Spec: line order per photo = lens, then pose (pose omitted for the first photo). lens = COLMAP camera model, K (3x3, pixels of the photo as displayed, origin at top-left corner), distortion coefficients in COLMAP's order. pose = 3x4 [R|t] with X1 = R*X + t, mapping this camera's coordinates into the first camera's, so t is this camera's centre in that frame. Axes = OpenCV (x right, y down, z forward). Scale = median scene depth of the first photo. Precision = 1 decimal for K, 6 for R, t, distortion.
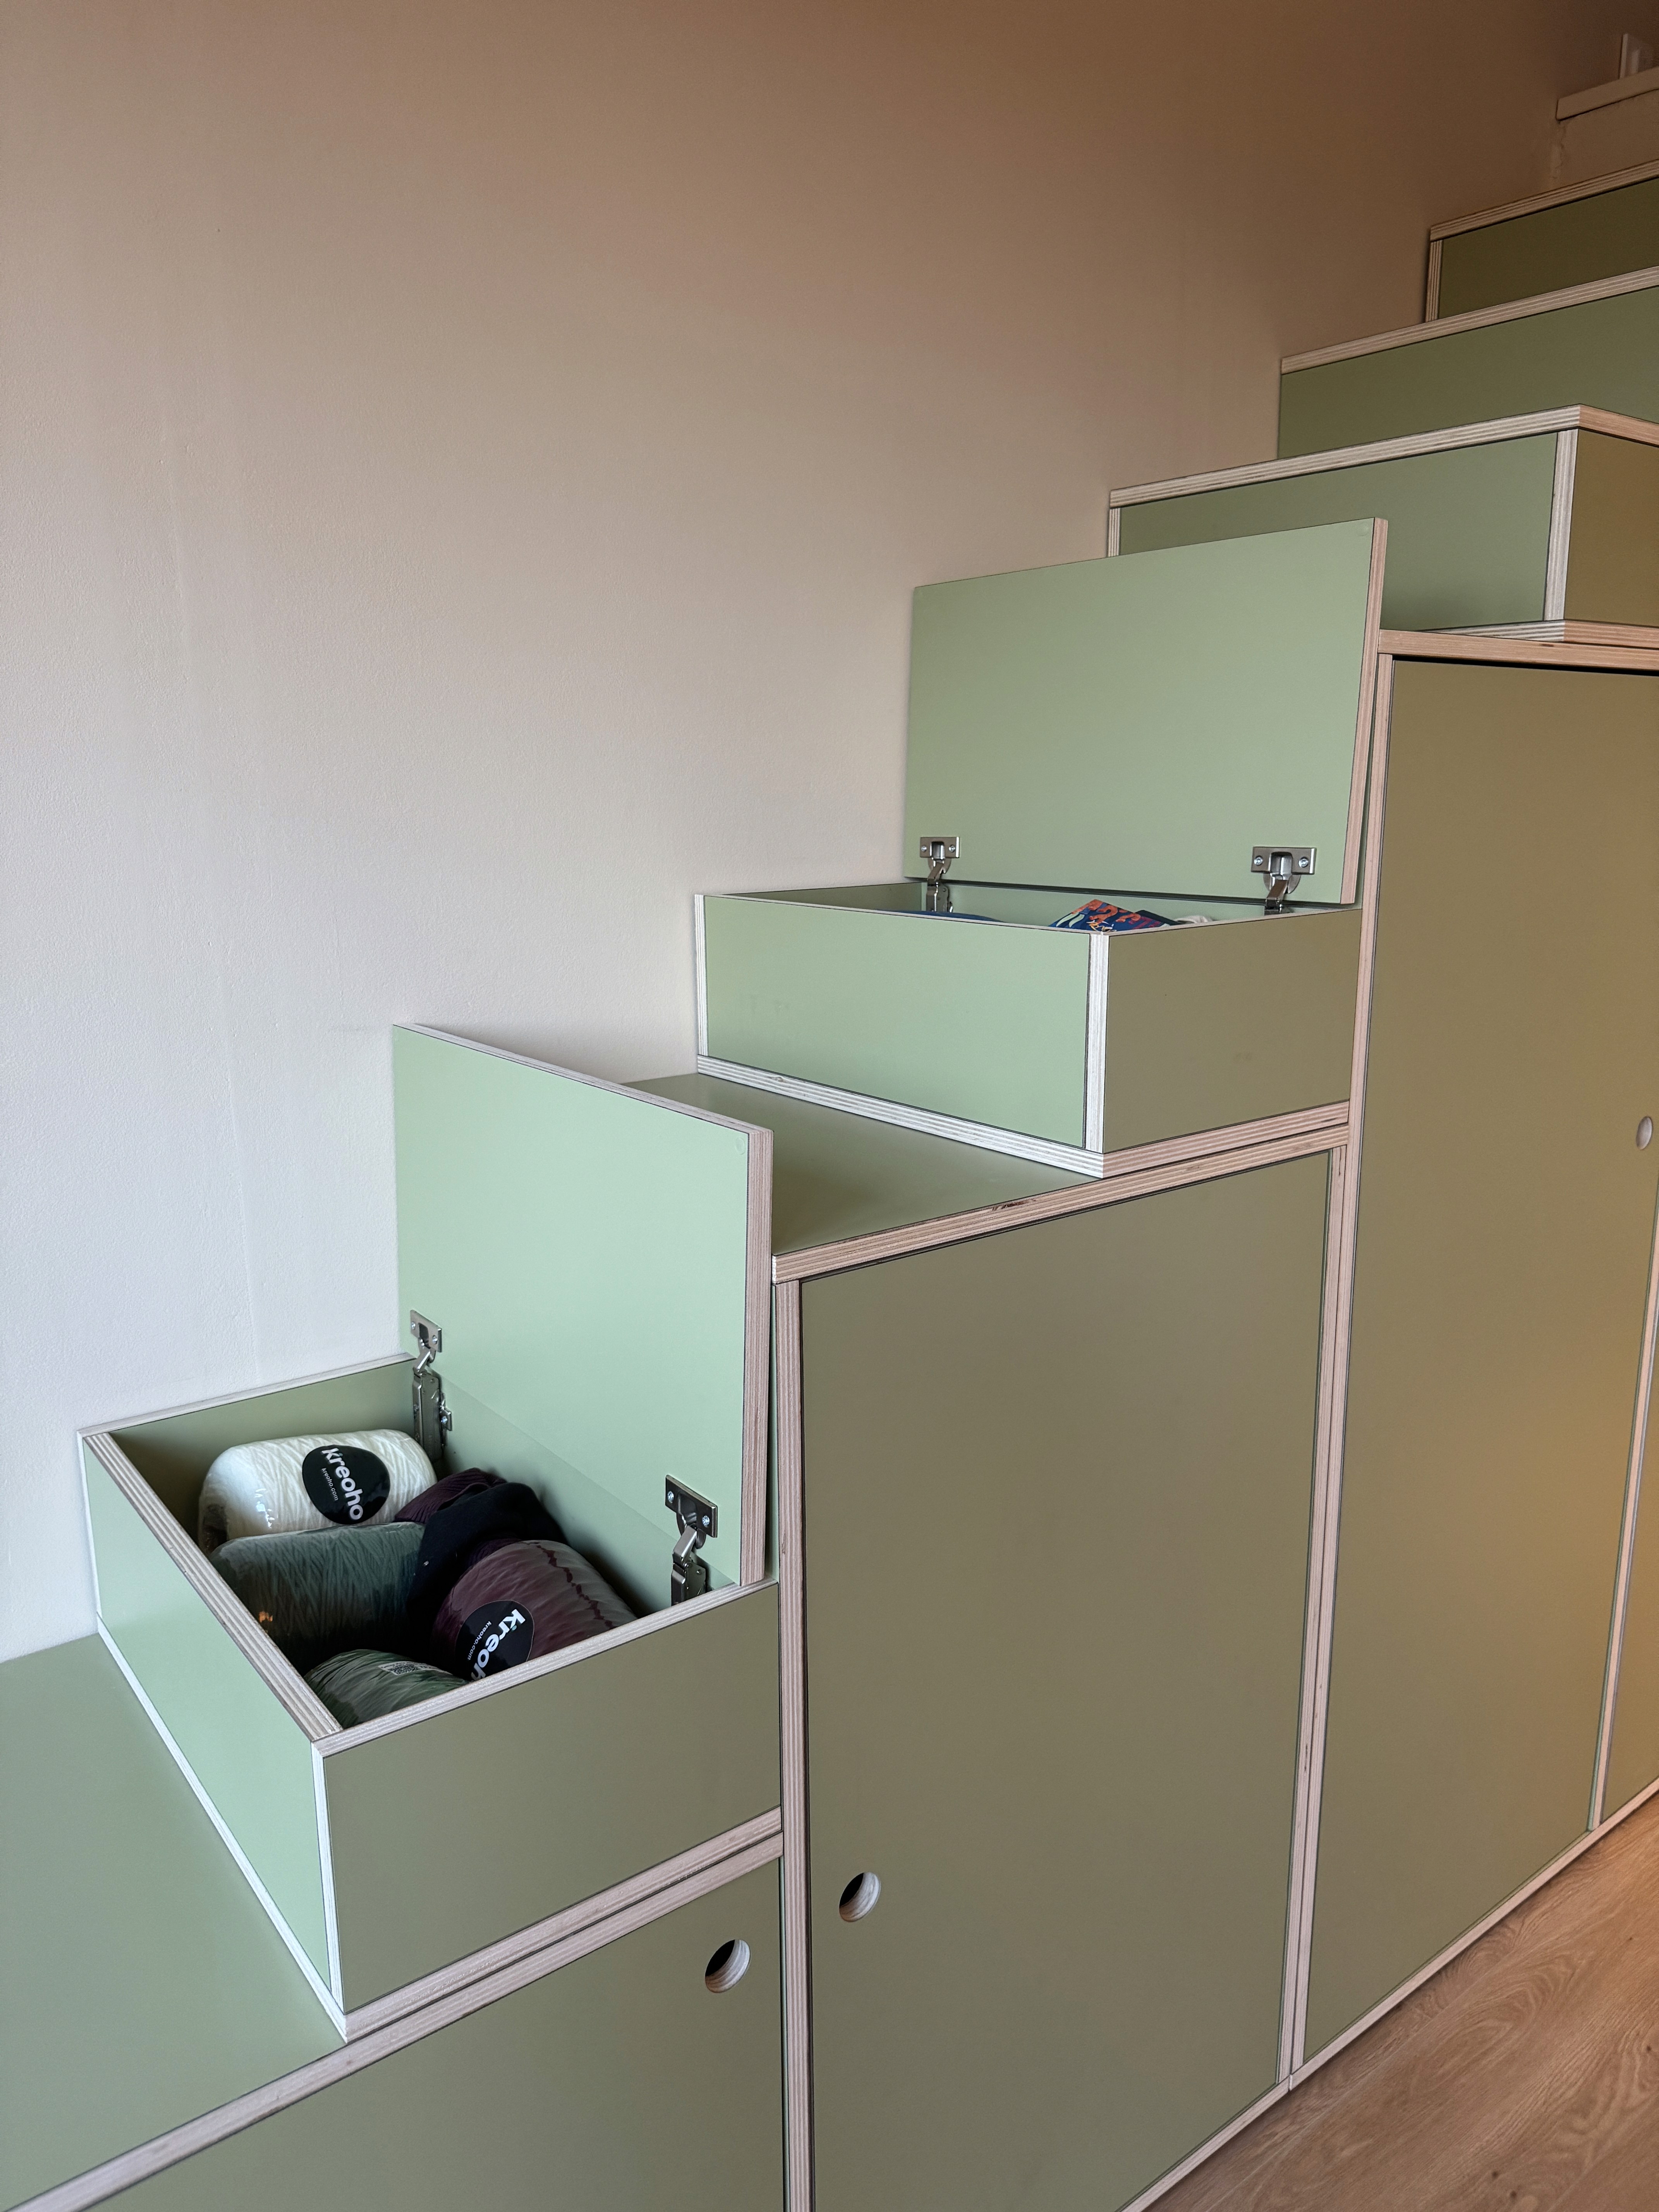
lens RADIAL K [[1556.9, 0, 829.5], [0, 1556.9, 1106.0], [0, 0, 1]] dist [0.077033, -0.094979]
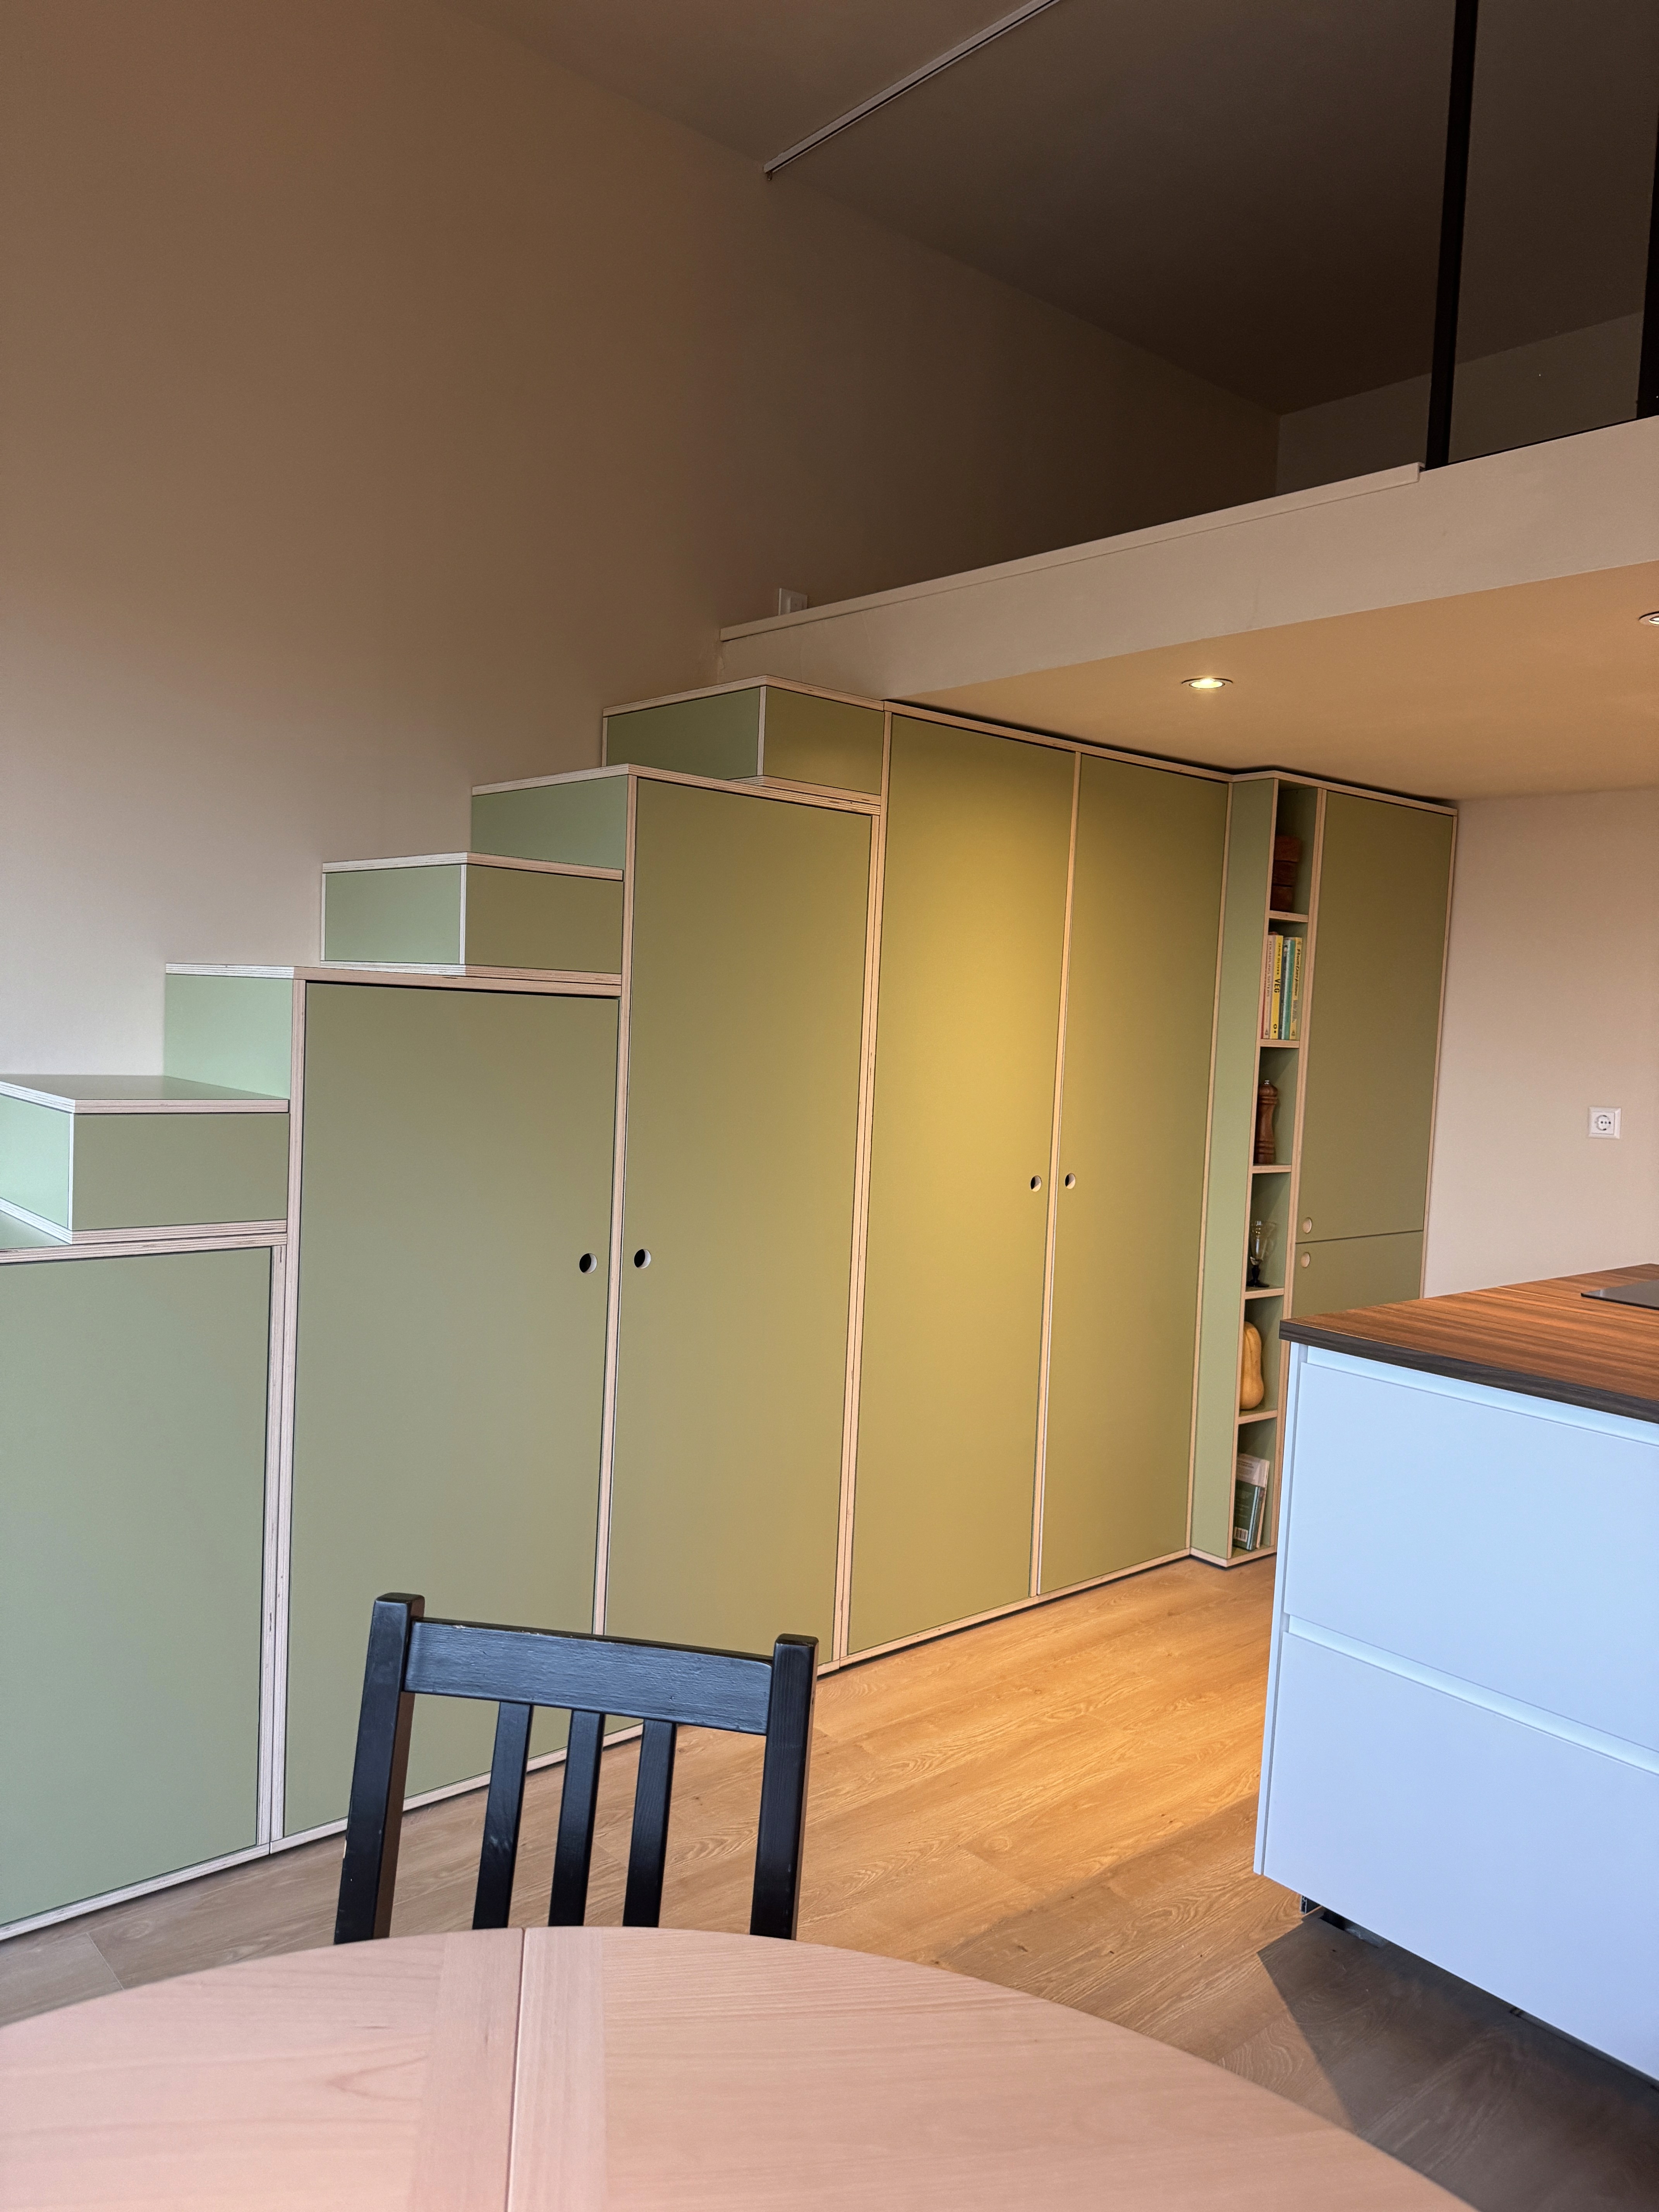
lens RADIAL K [[1558.0, 0, 826.7], [0, 1558.0, 1118.1], [0, 0, 1]] dist [0.118359, -0.182847]
pose [[0.997142, 0.052269, 0.054542, 0.767292], [-0.043905, 0.988510, -0.144637, 0.105550], [-0.061476, 0.141829, 0.987980, -0.755627]]
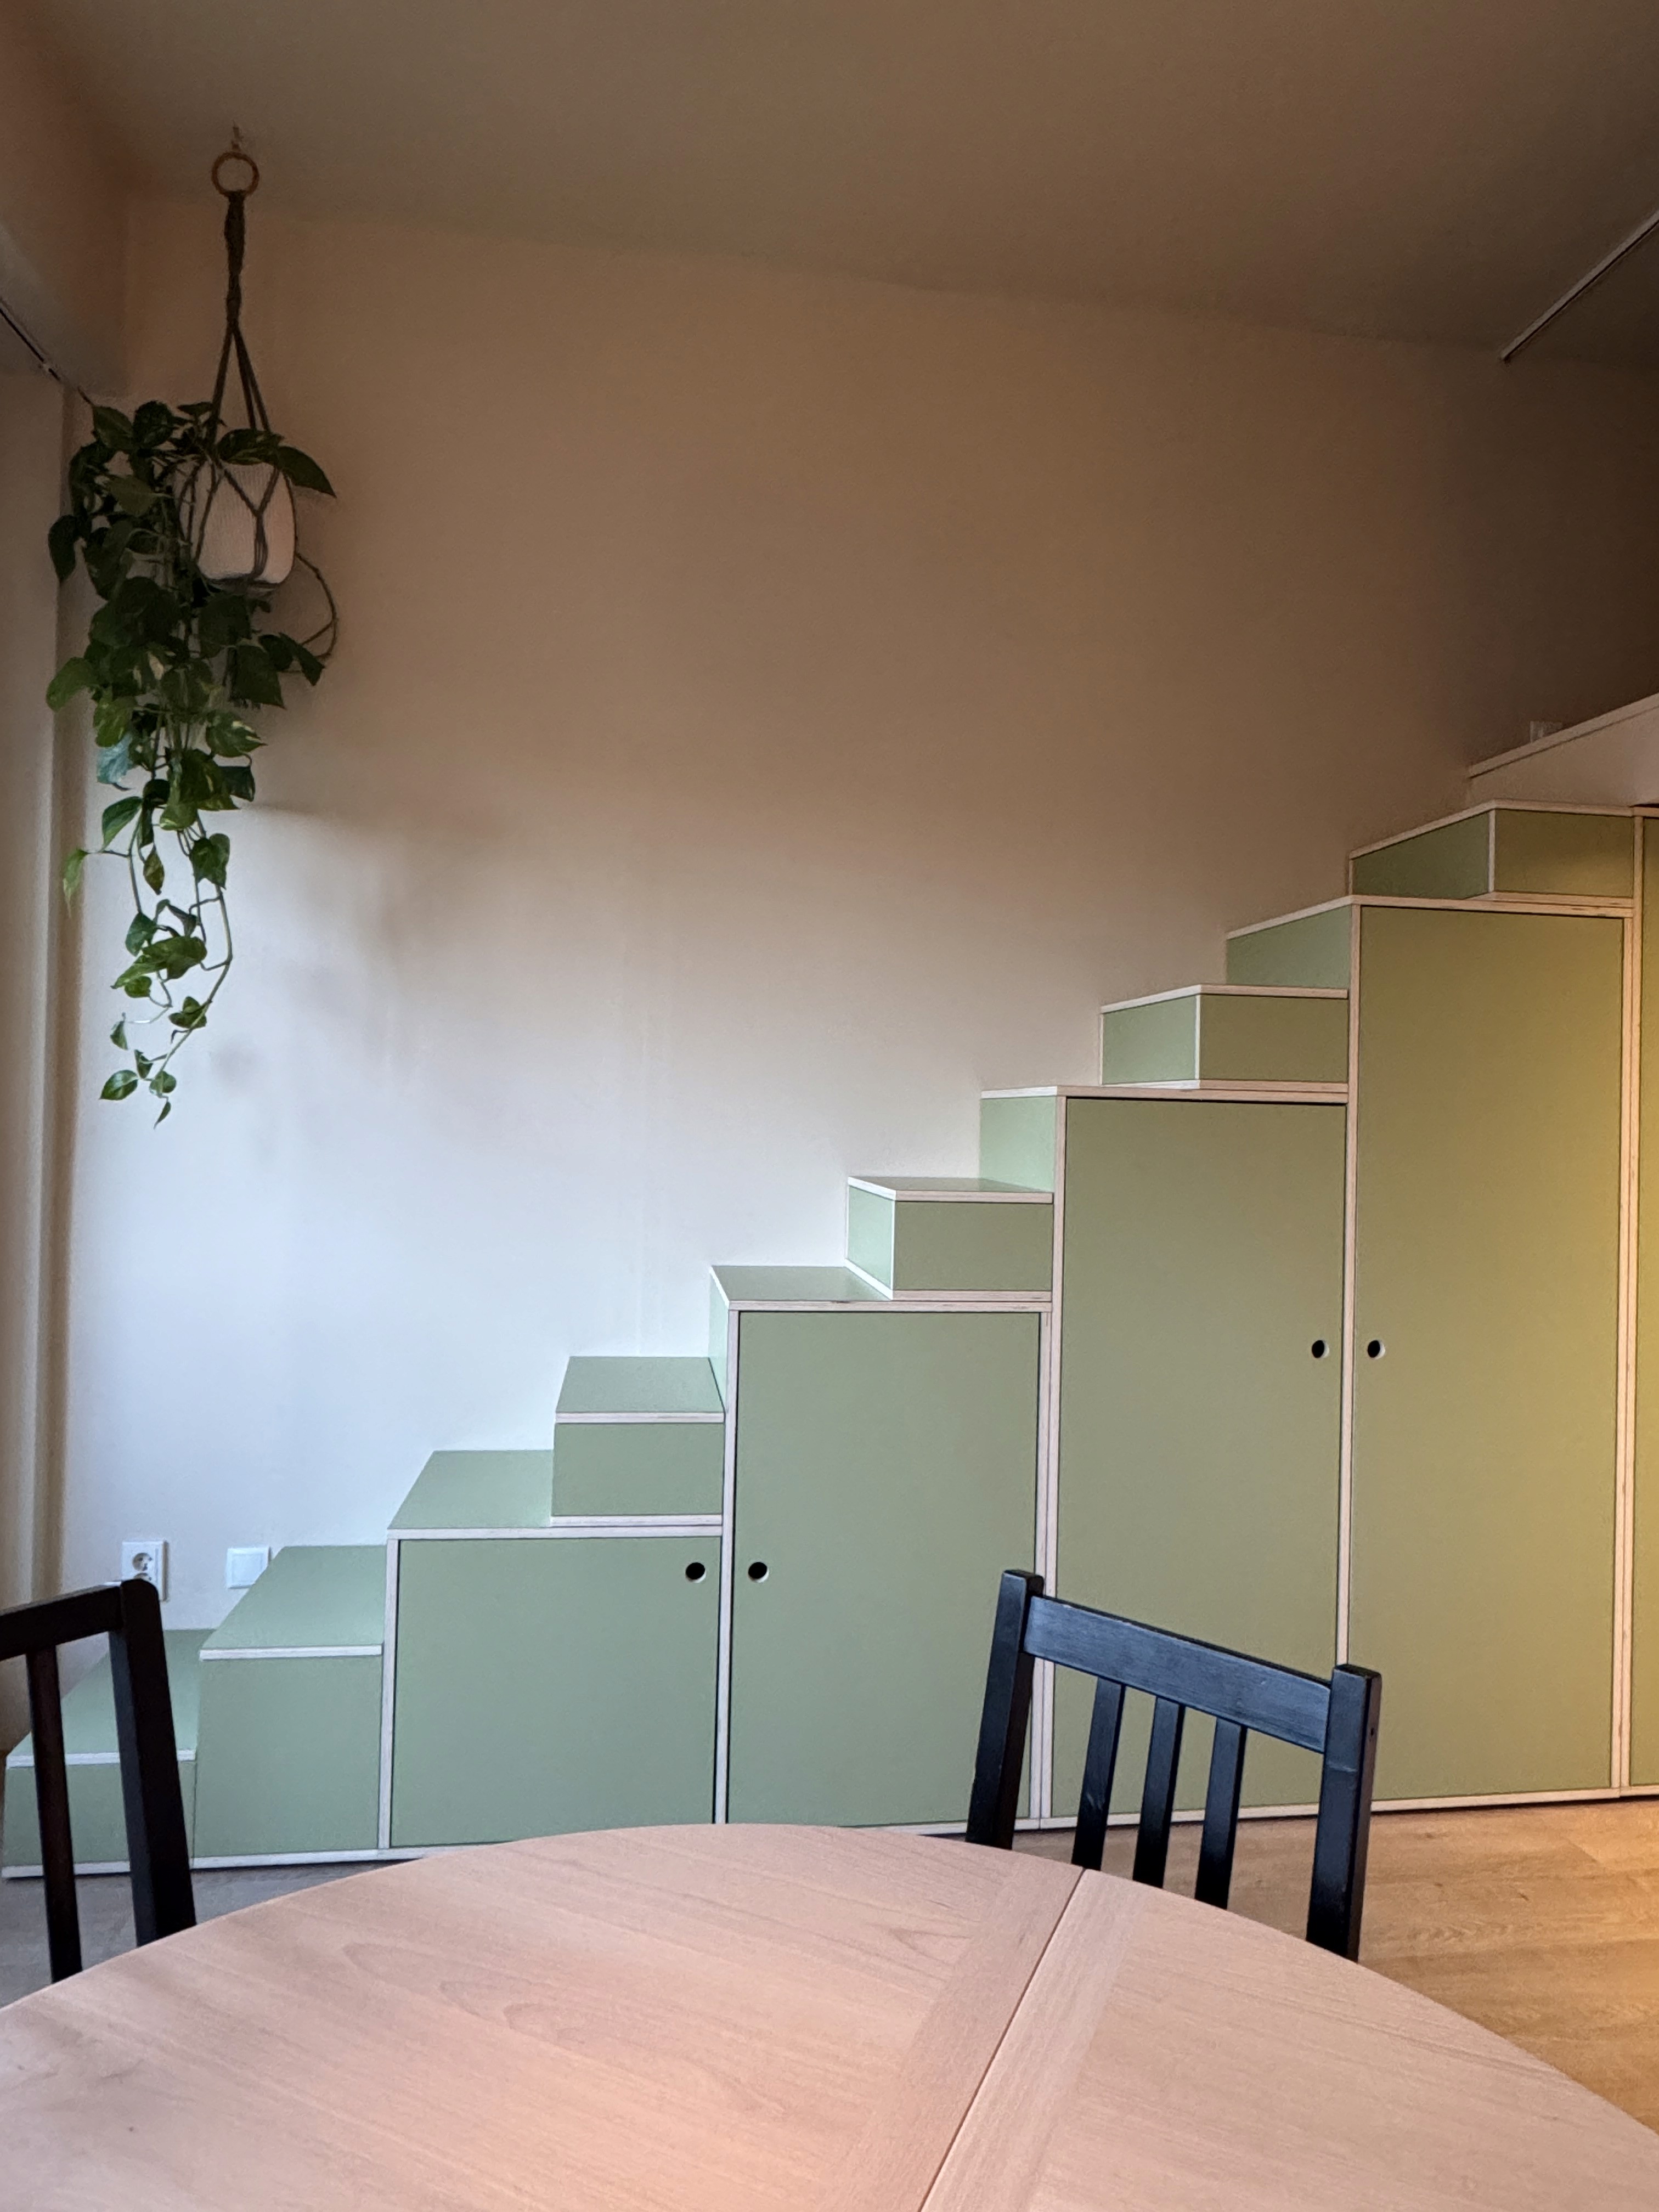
lens RADIAL K [[1369.3, 0, 829.5], [0, 1369.3, 1106.0], [0, 0, 1]] dist [0.000415, 0.001462]
pose [[0.867162, 0.025582, -0.497368, 0.919558], [-0.136689, 0.972554, -0.188293, 0.134936], [0.478900, 0.231265, 0.846859, -0.753578]]
